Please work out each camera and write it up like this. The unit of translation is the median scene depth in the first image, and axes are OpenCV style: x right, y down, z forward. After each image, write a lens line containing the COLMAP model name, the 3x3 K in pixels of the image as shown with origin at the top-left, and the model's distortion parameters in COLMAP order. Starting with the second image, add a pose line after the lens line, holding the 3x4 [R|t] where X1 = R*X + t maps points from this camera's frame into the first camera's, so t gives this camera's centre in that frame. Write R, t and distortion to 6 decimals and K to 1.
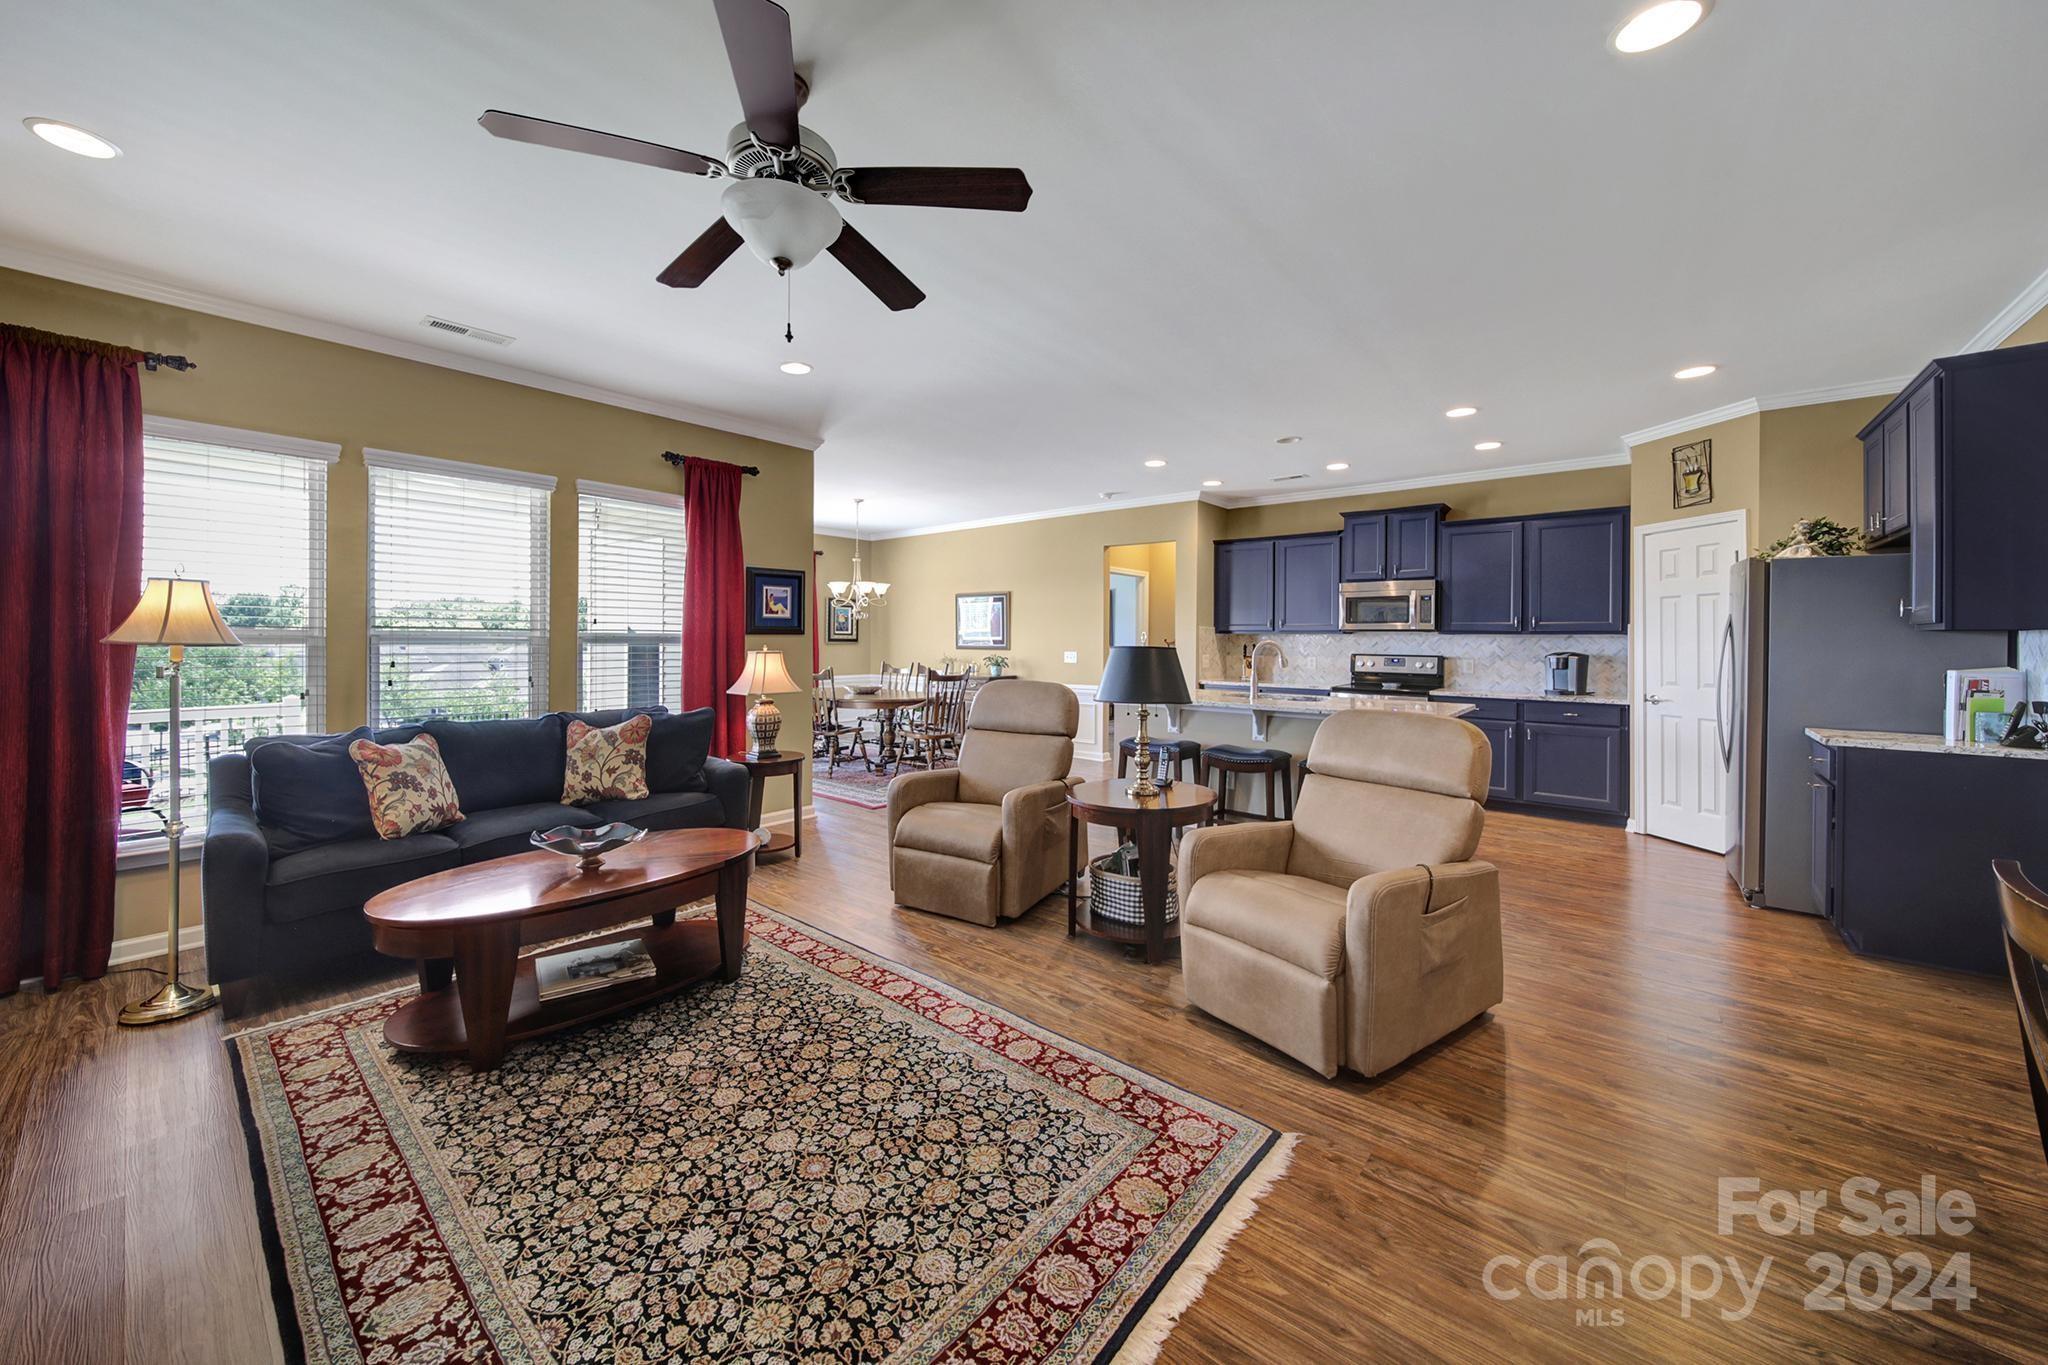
lens RADIAL K [[719.8, 0, 1006.7], [0, 719.8, 670.2], [0, 0, 1]] dist [-0.002062, -0.000828]
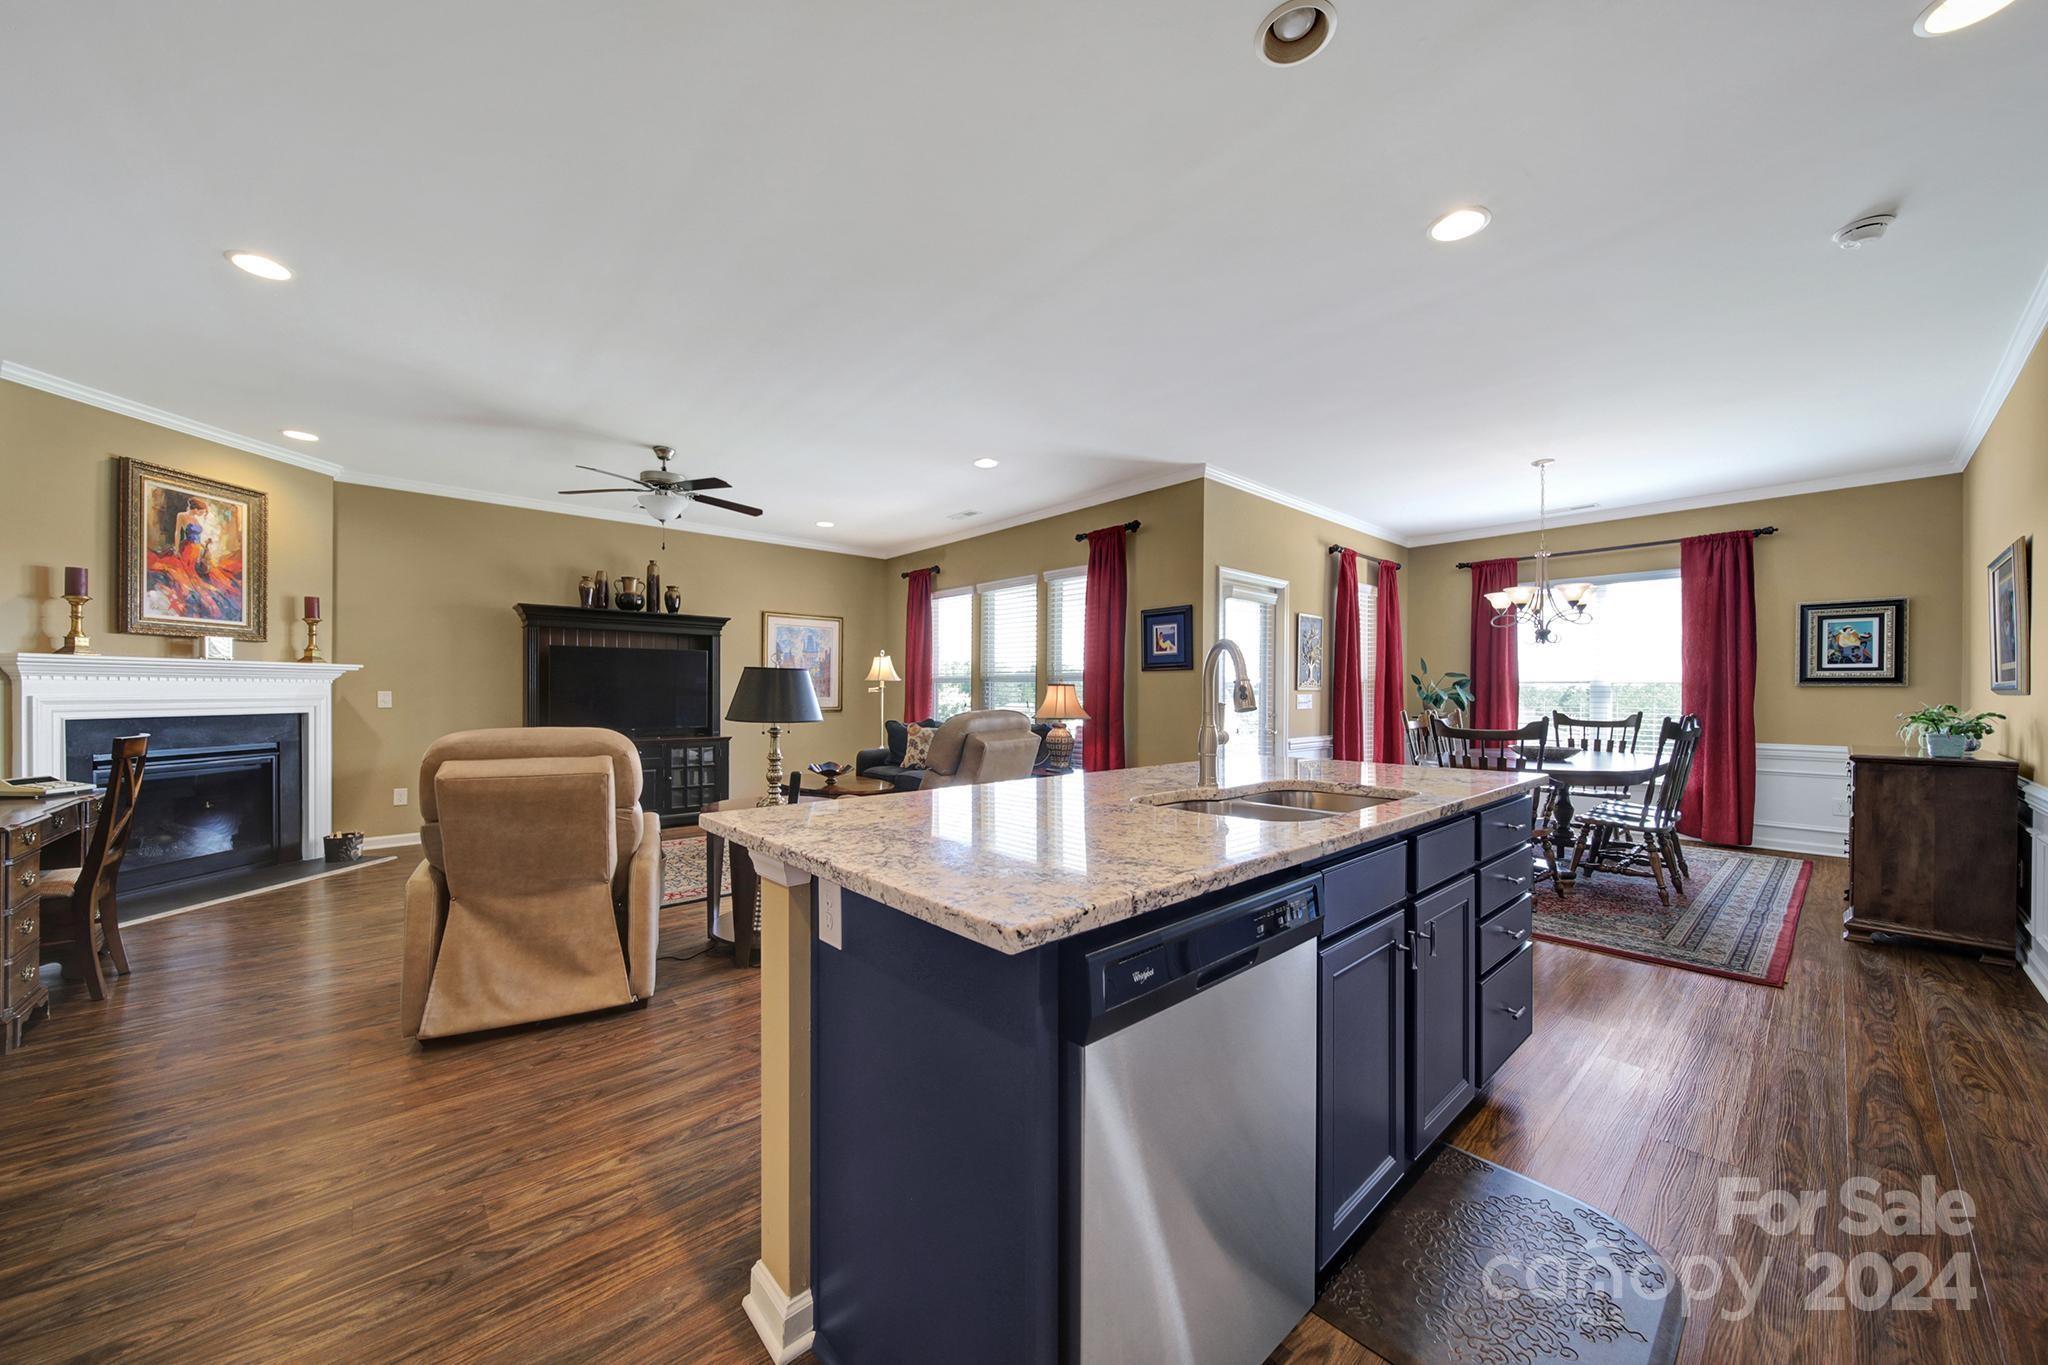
lens RADIAL K [[719.8, 0, 1014.8], [0, 719.8, 687.7], [0, 0, 1]] dist [-0.002062, -0.000828]
pose [[-0.136278, -0.014254, -0.990568, 0.688273], [-0.048169, 0.998809, -0.007745, -0.006004], [0.989499, 0.046659, -0.136803, 0.870500]]
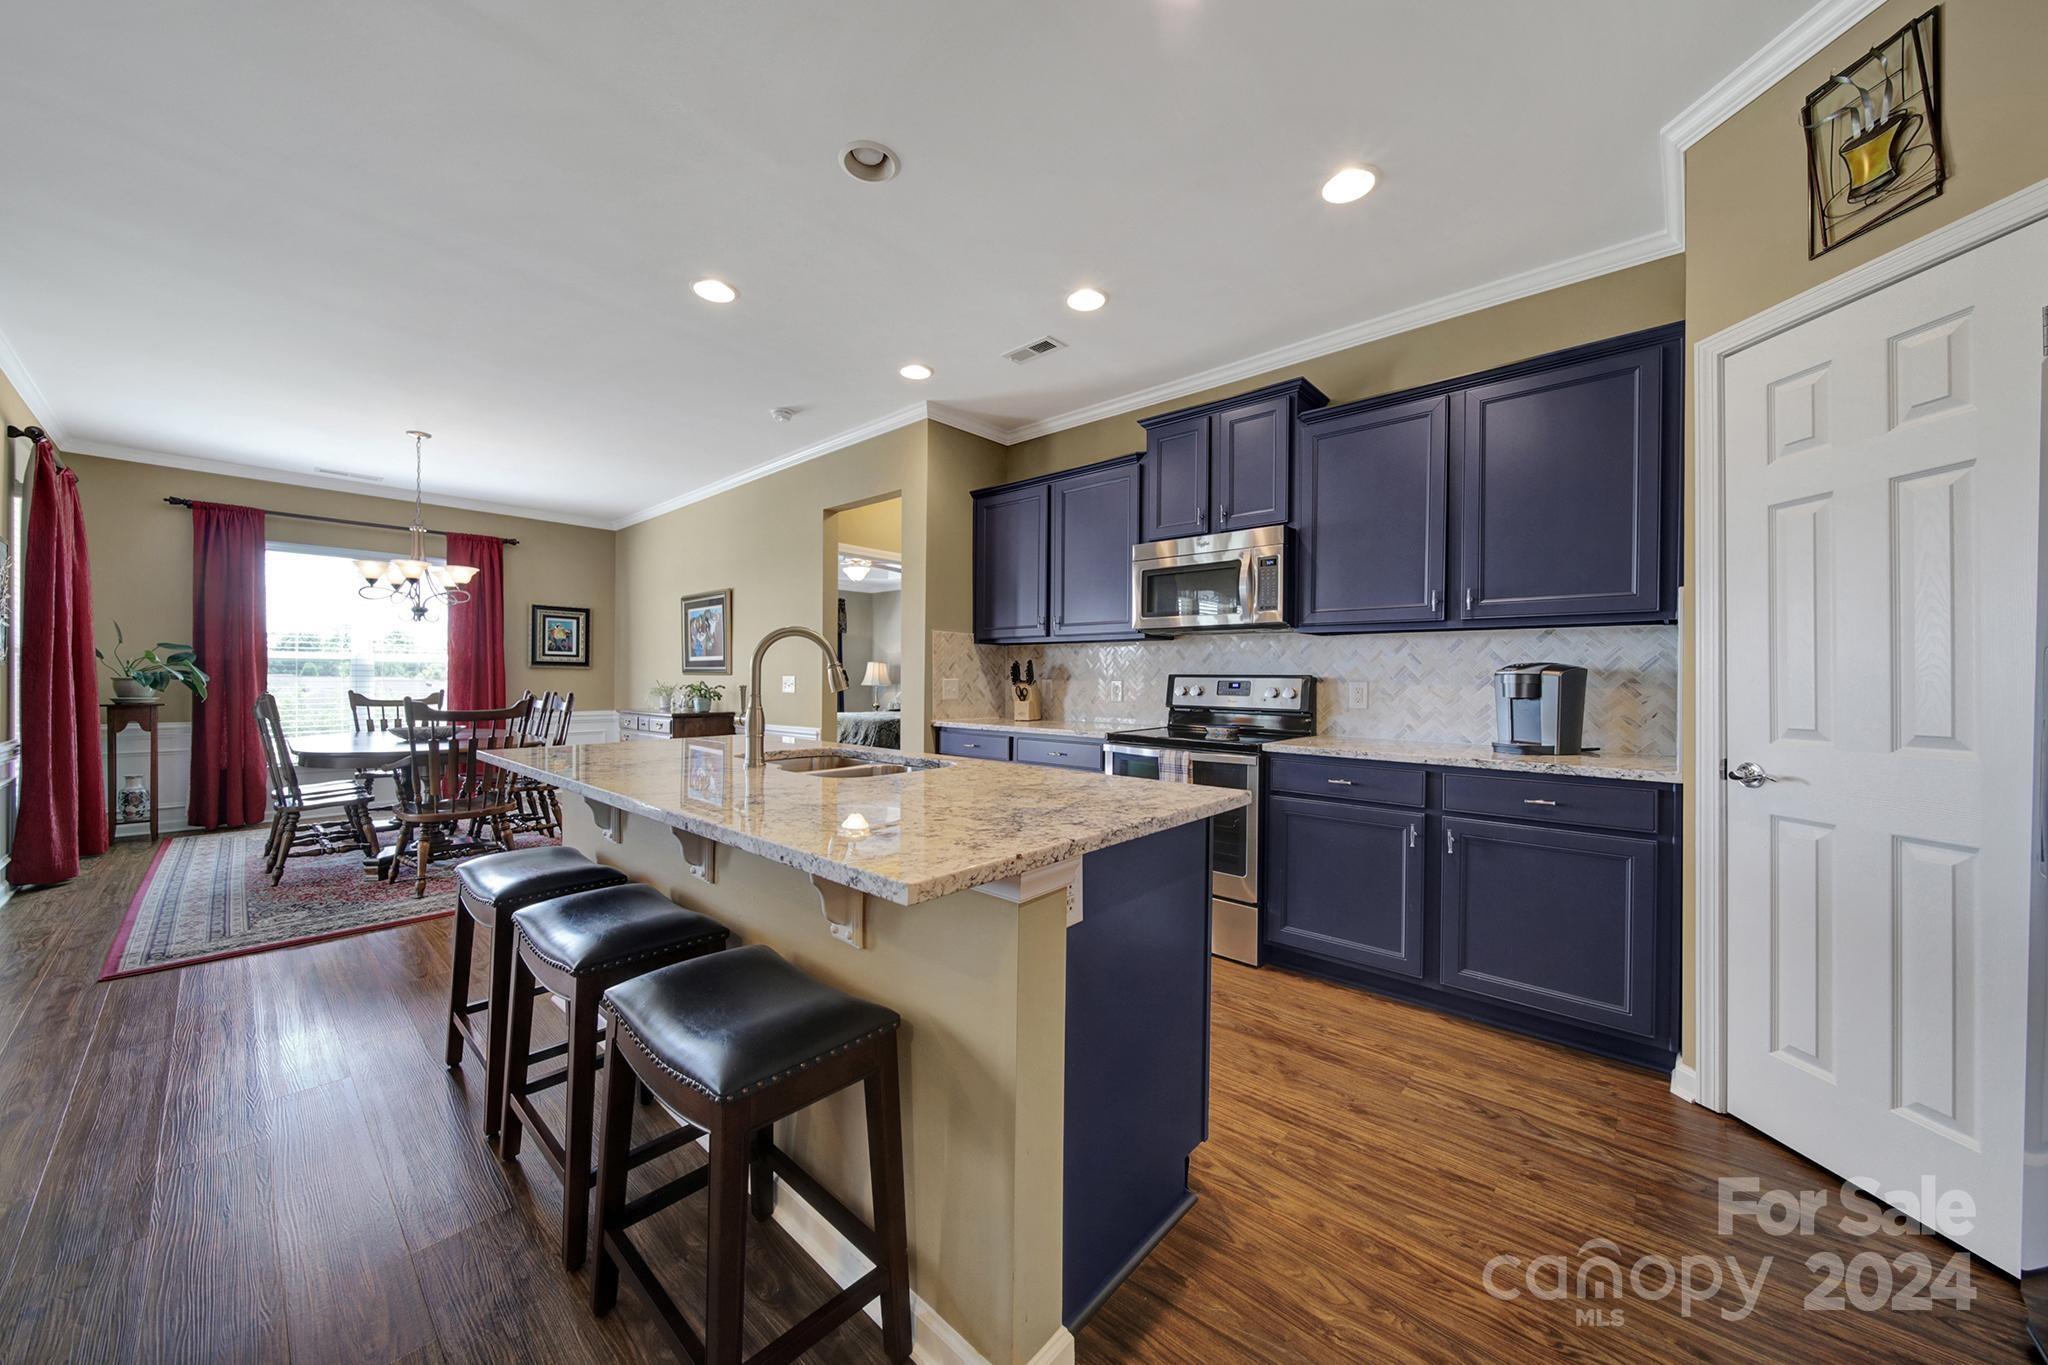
lens RADIAL K [[719.8, 0, 1026.9], [0, 719.8, 685.0], [0, 0, 1]] dist [-0.002062, -0.000828]
pose [[0.999863, -0.000376, -0.016534, 0.464920], [-0.000163, 0.999469, -0.032577, 0.005025], [0.016537, 0.032575, 0.999332, 0.539420]]
